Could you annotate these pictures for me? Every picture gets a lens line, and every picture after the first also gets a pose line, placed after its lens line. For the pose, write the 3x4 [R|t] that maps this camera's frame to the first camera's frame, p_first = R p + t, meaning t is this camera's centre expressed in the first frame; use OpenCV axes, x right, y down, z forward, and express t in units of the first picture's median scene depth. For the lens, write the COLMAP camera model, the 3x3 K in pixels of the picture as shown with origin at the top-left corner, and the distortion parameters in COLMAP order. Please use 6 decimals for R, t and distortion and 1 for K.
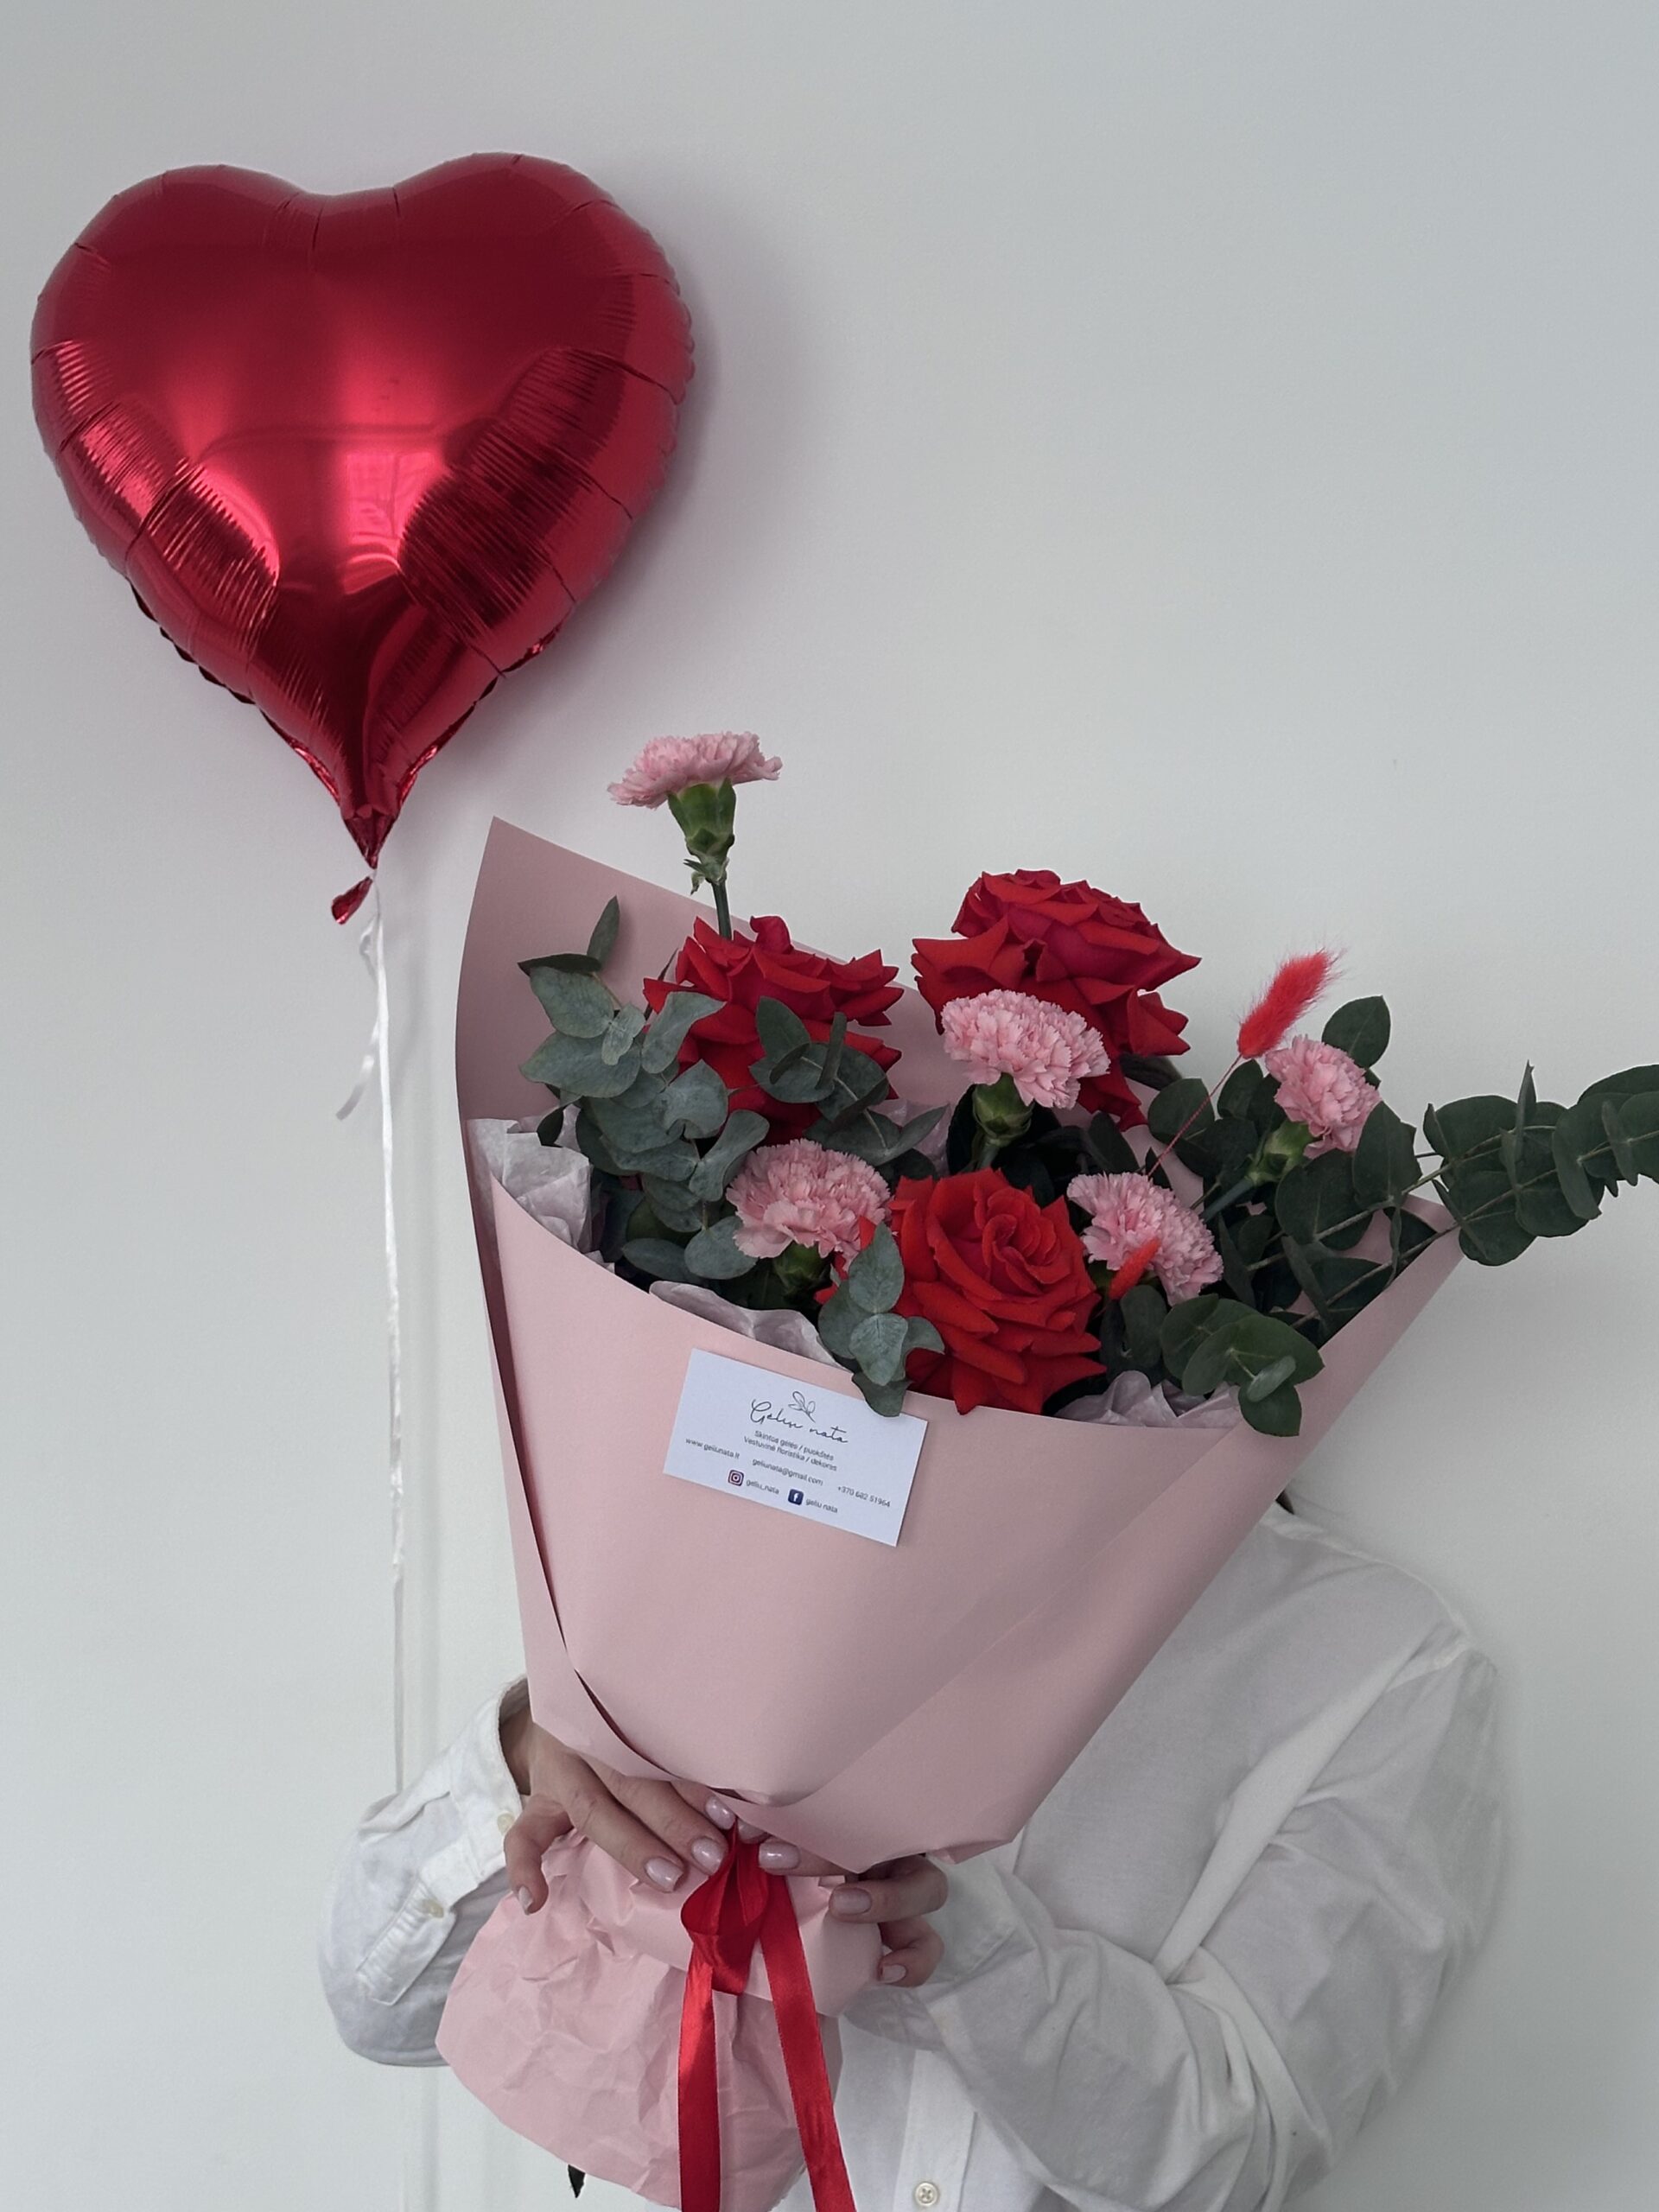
lens RADIAL K [[3742.9, 0, 829.5], [0, 3742.9, 1106.0], [0, 0, 1]] dist [-0.004463, -0.001510]
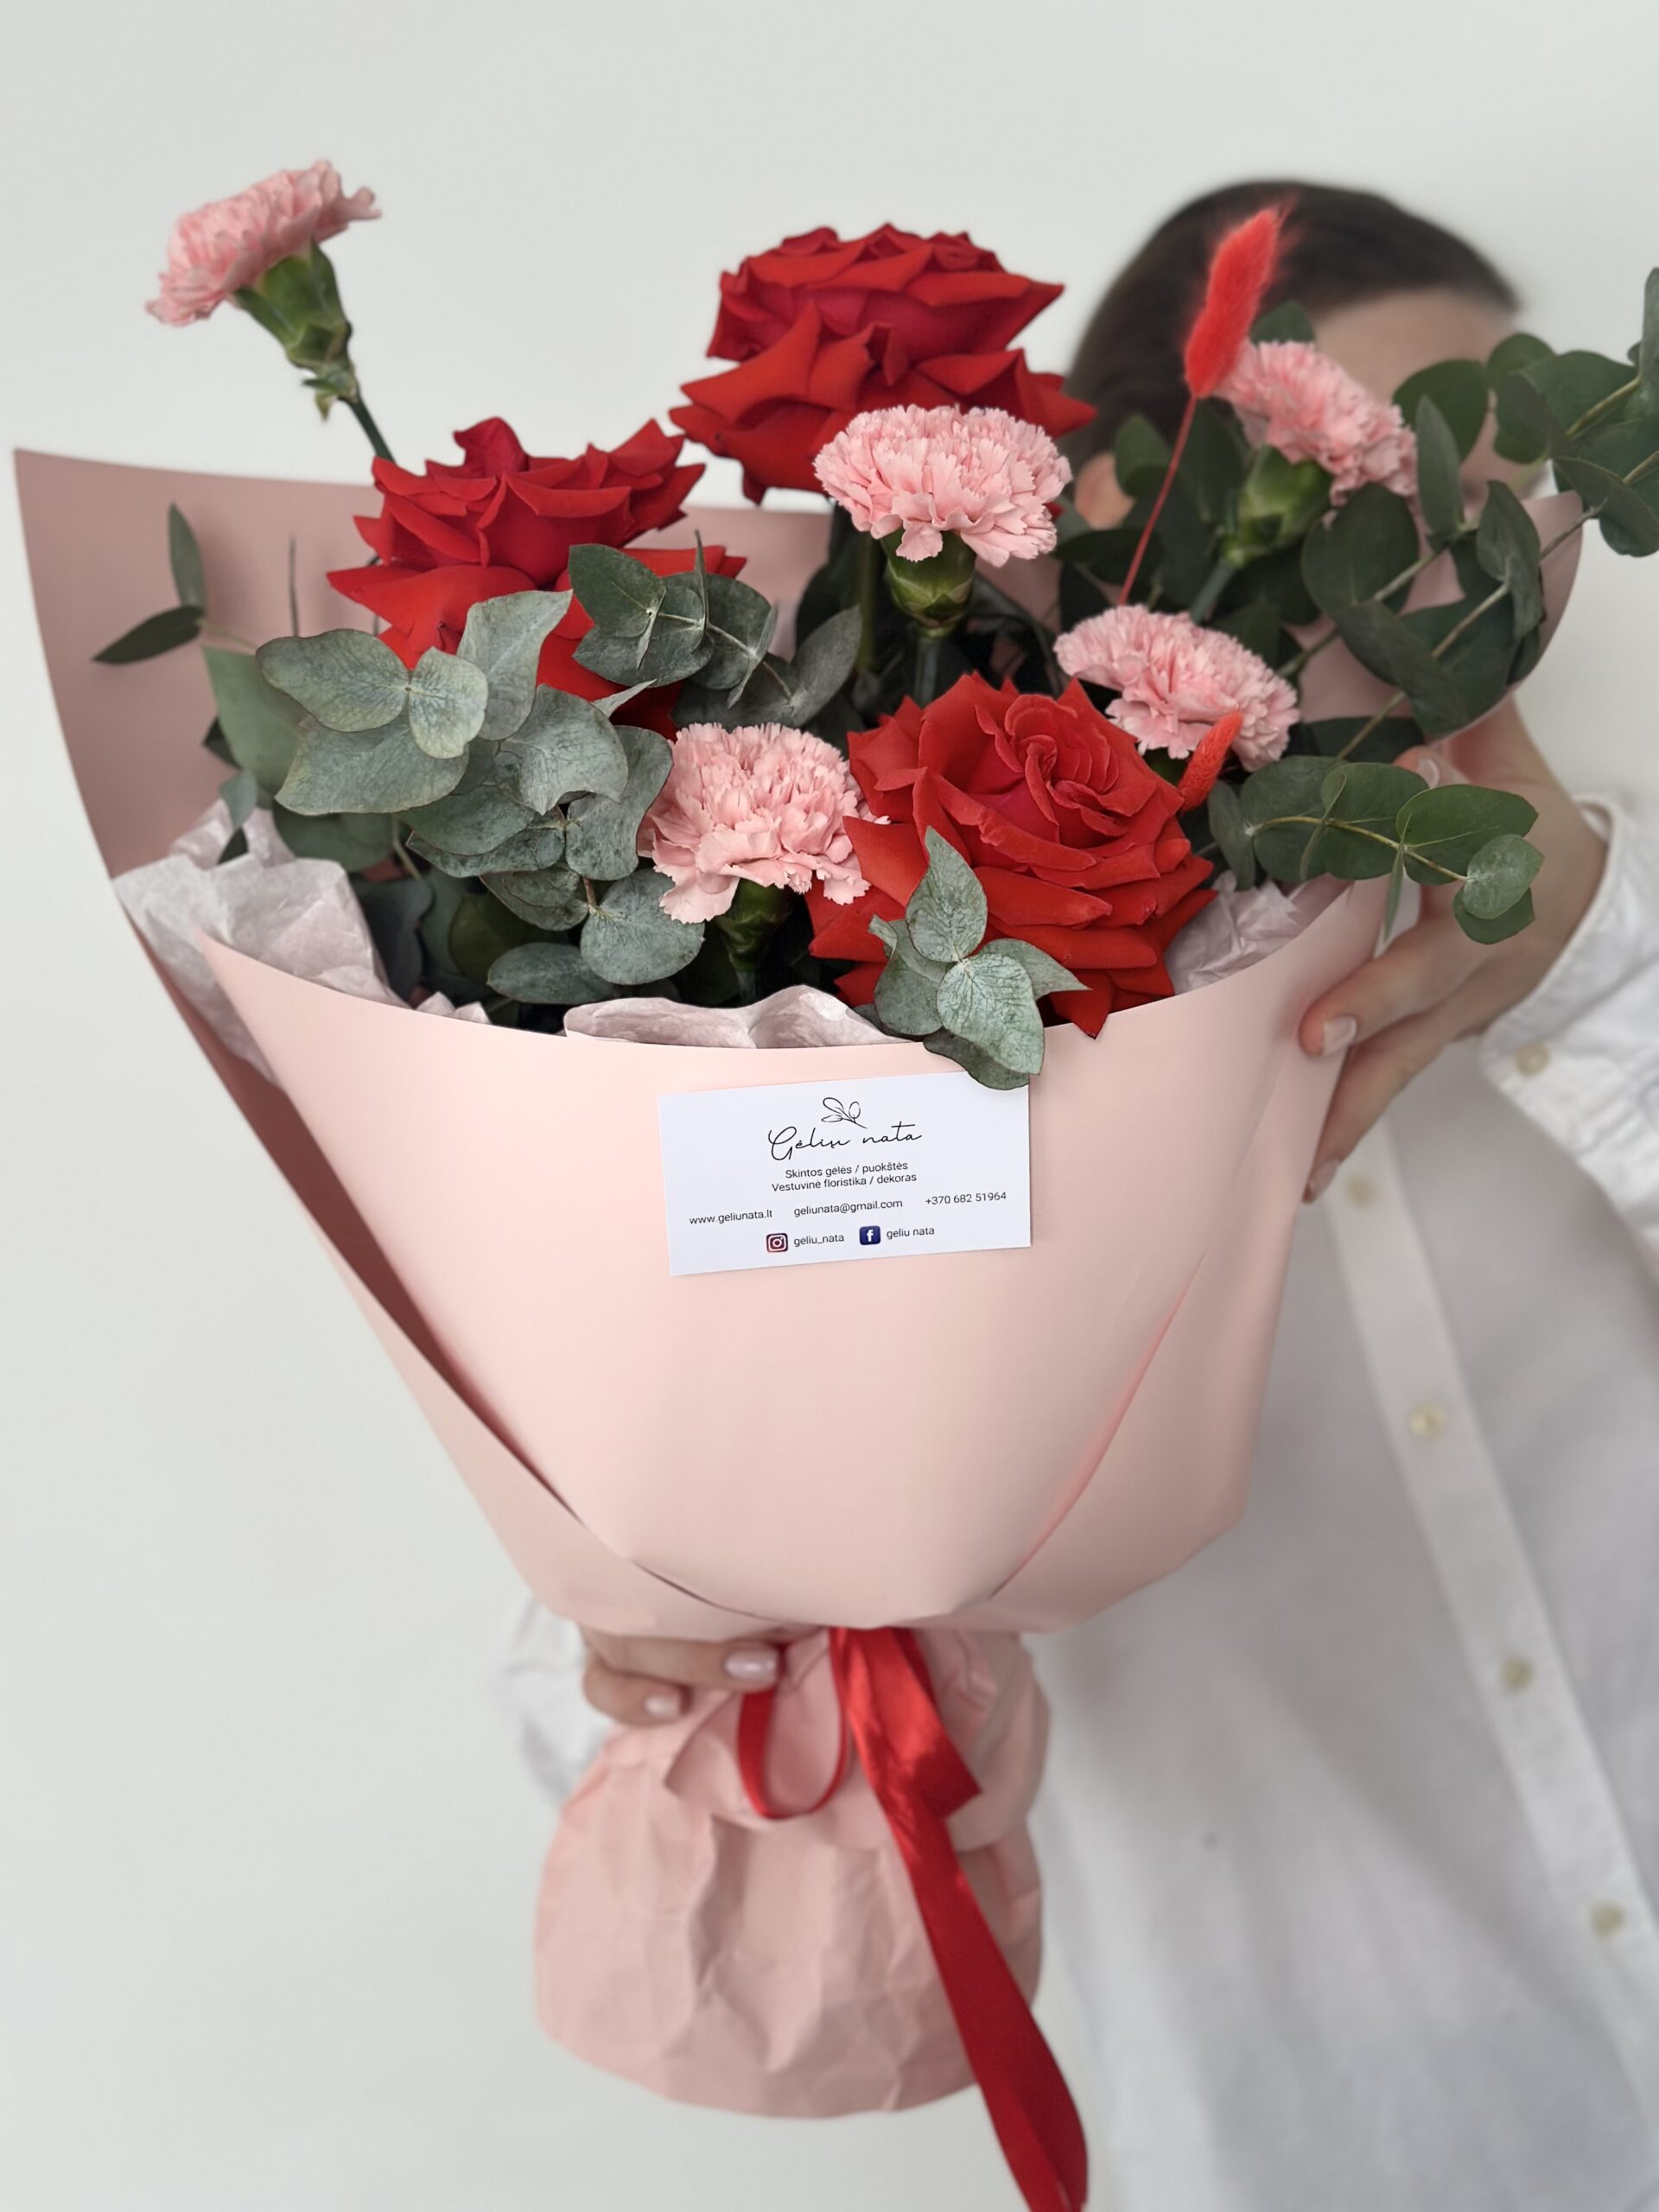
lens RADIAL K [[3090.3, 0, 829.5], [0, 3090.3, 1106.0], [0, 0, 1]] dist [-0.156059, 0.935124]
pose [[0.906518, -0.368355, 0.206252, -0.118948], [0.317346, 0.916776, 0.242515, -0.052947], [-0.278418, -0.154391, 0.947970, 0.466621]]
